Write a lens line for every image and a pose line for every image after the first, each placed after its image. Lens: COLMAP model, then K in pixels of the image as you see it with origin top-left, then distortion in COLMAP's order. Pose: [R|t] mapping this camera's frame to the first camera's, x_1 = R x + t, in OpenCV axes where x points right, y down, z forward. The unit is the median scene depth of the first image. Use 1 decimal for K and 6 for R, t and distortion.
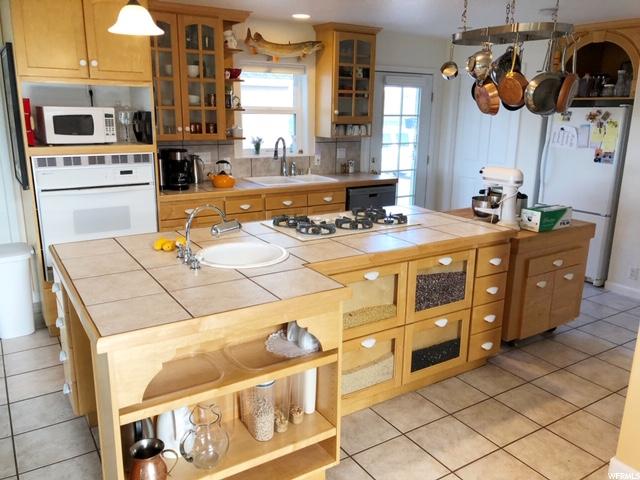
lens RADIAL K [[521.6, 0, 319.1], [0, 521.6, 239.5], [0, 0, 1]] dist [0.041260, -0.021892]
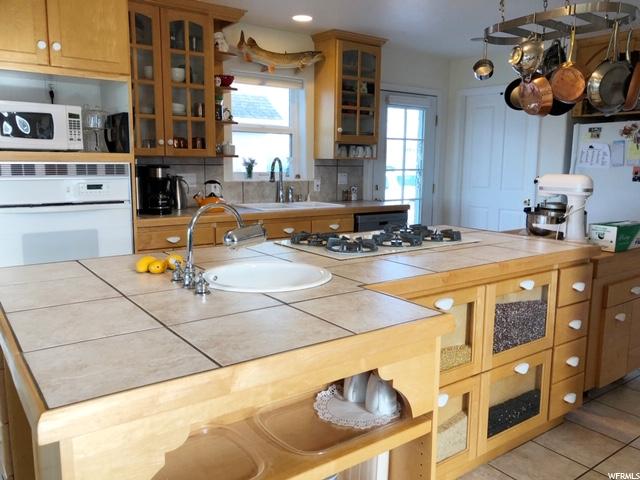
lens RADIAL K [[521.6, 0, 320.8], [0, 521.6, 237.7], [0, 0, 1]] dist [0.041260, -0.021892]
pose [[0.997858, -0.013301, 0.064046, -0.082653], [0.019613, 0.994898, -0.098956, 0.034366], [-0.062403, 0.100000, 0.993029, 0.208759]]
